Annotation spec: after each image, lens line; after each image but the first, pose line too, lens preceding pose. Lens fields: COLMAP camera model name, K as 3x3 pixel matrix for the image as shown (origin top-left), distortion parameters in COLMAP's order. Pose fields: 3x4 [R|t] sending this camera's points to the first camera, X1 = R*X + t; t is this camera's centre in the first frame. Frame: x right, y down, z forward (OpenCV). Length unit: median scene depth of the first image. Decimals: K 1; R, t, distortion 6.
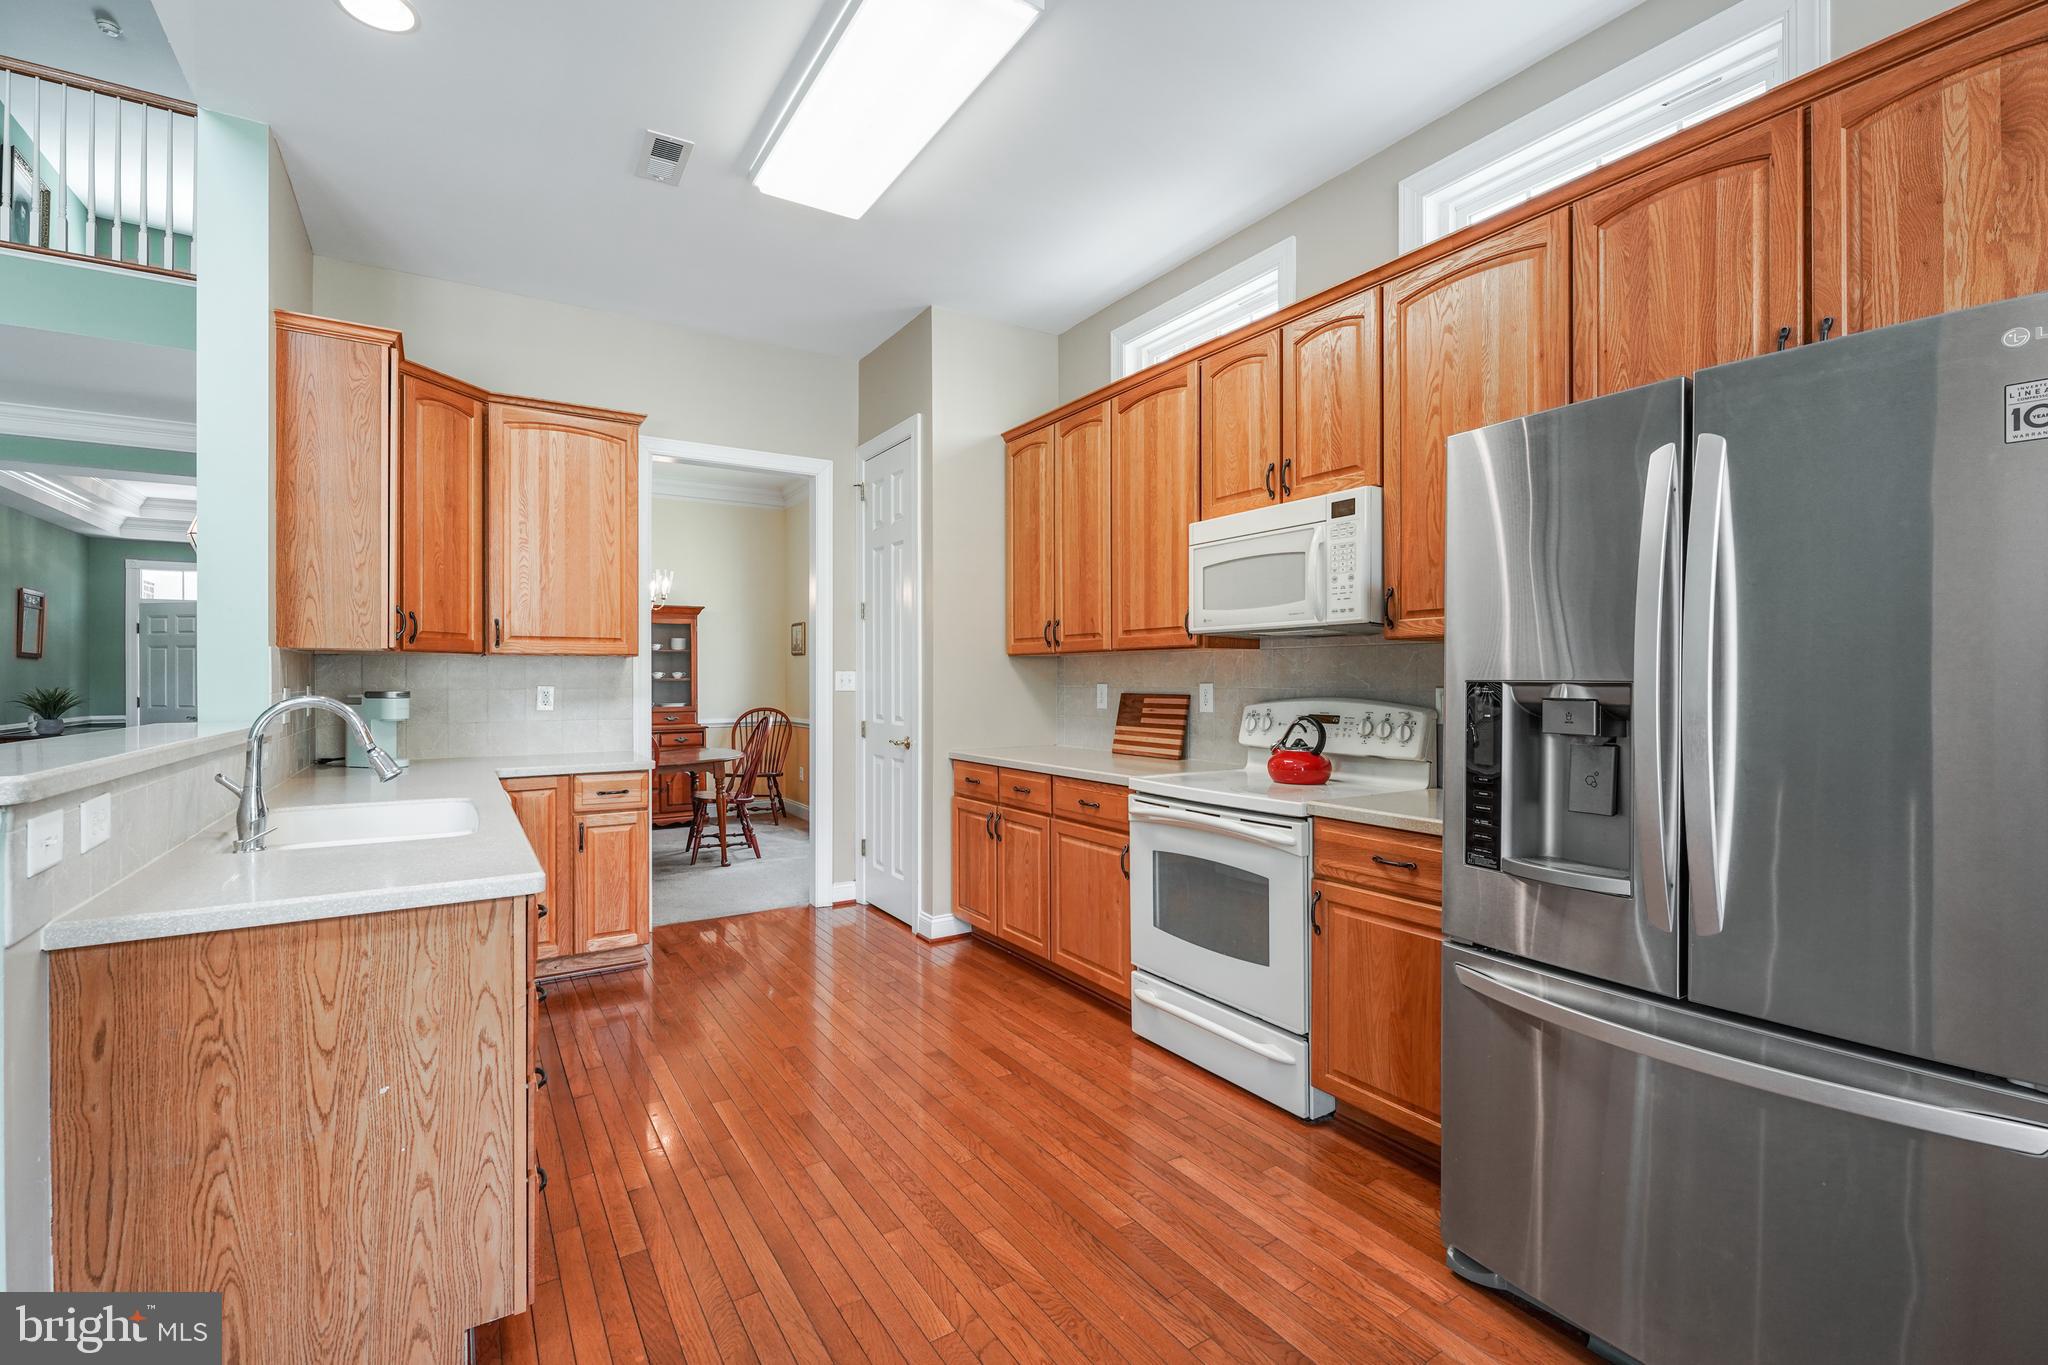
lens RADIAL K [[885.0, 0, 1026.2], [0, 885.0, 681.0], [0, 0, 1]] dist [0.000297, -0.000920]
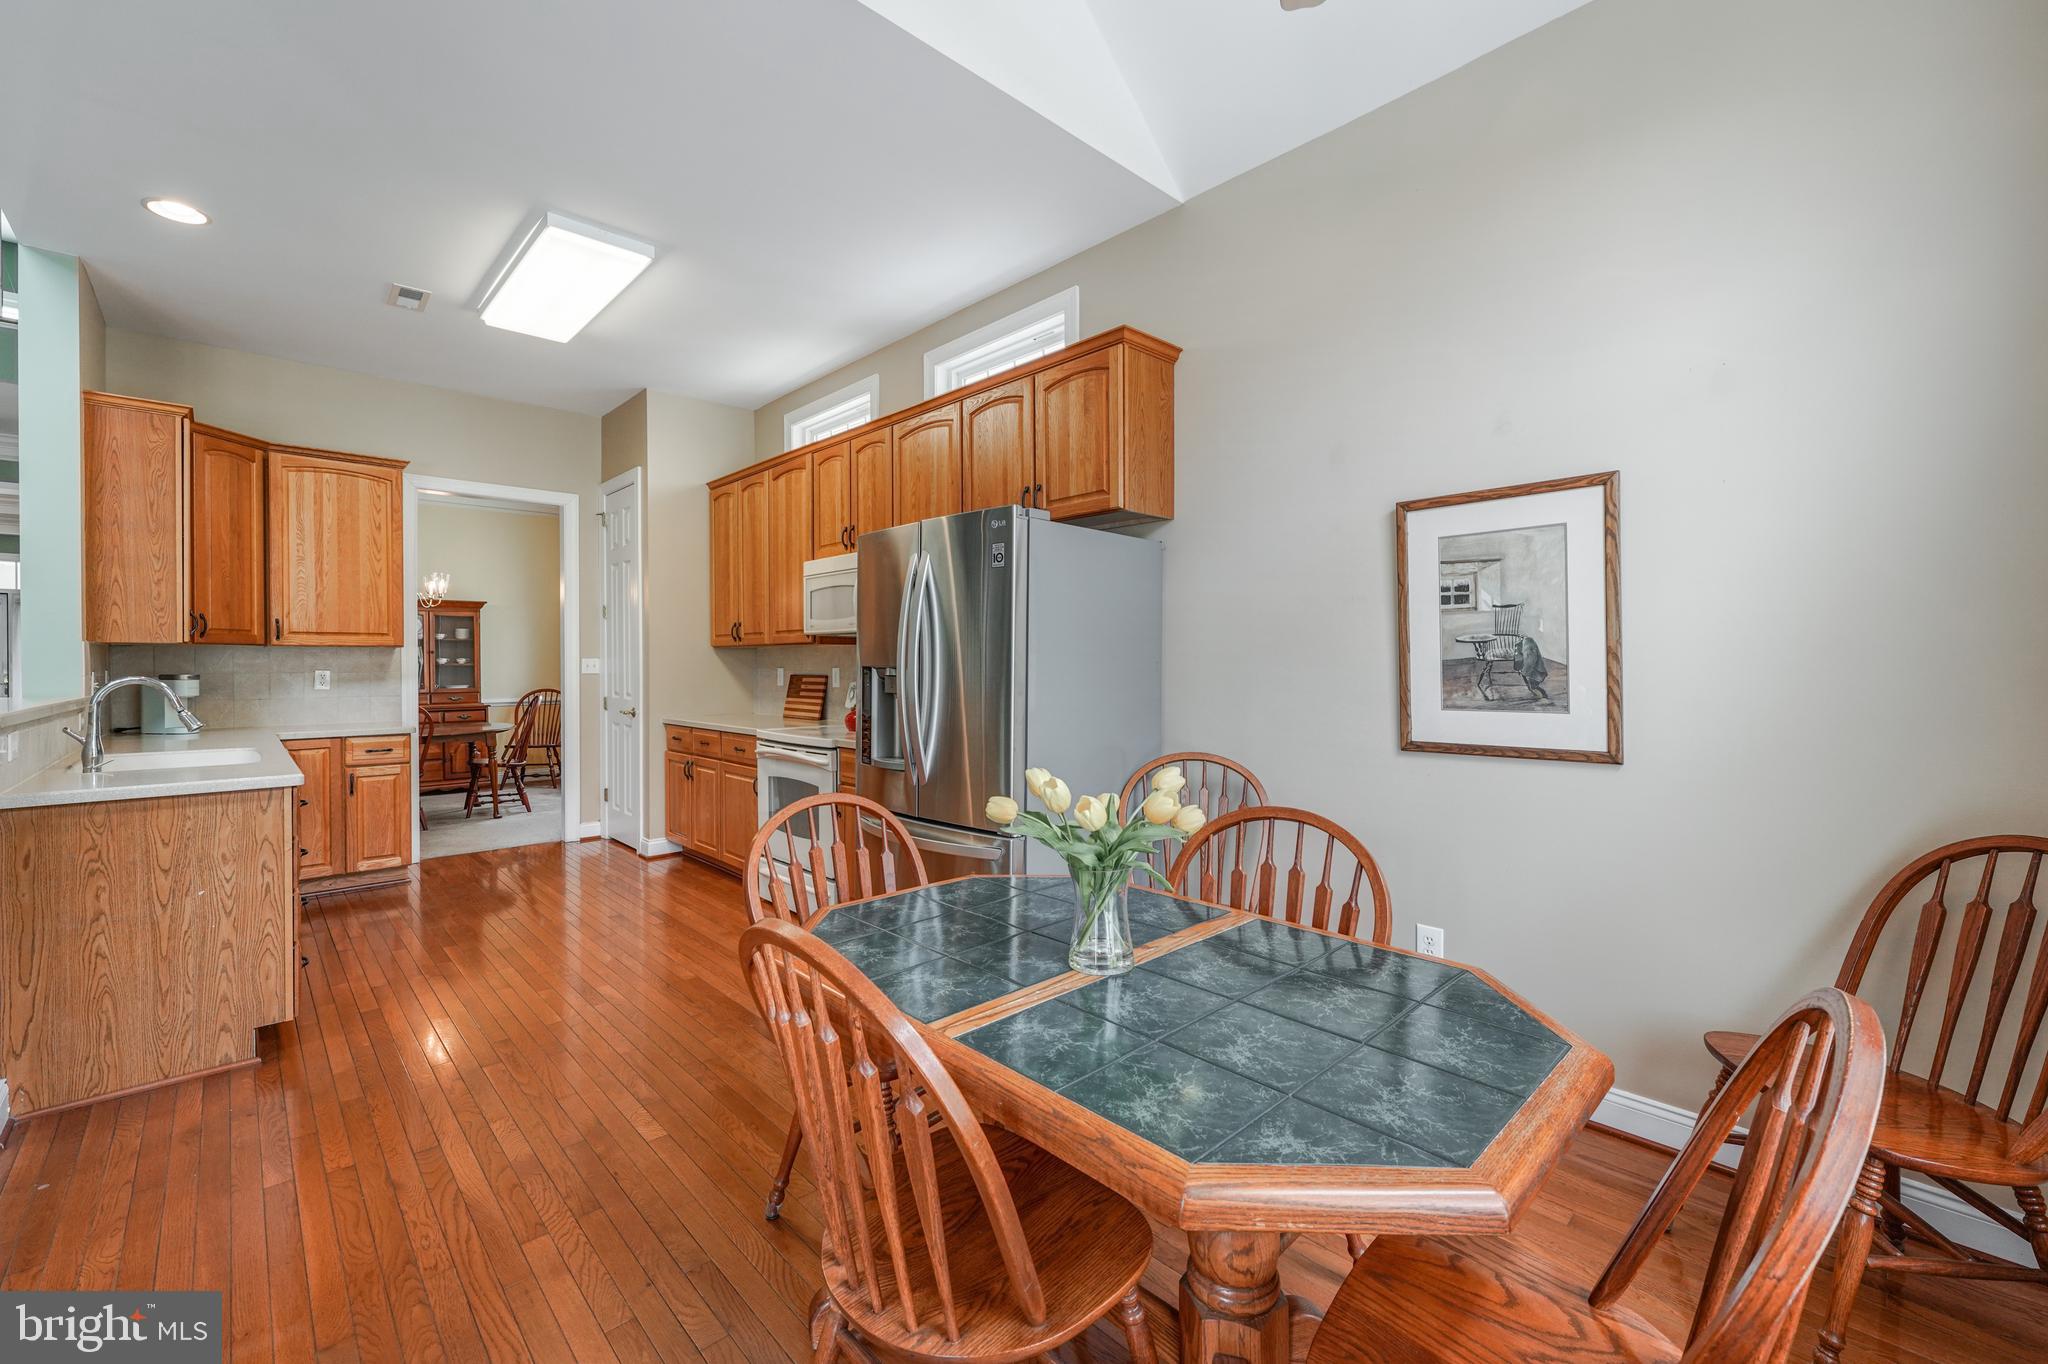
lens RADIAL K [[838.2, 0, 1032.8], [0, 838.2, 670.1], [0, 0, 1]] dist [-0.000229, 0.000631]
pose [[0.982234, -0.001806, 0.187653, 0.279237], [0.000635, 0.999980, 0.006298, -0.001770], [-0.187660, -0.006067, 0.982215, -0.447925]]
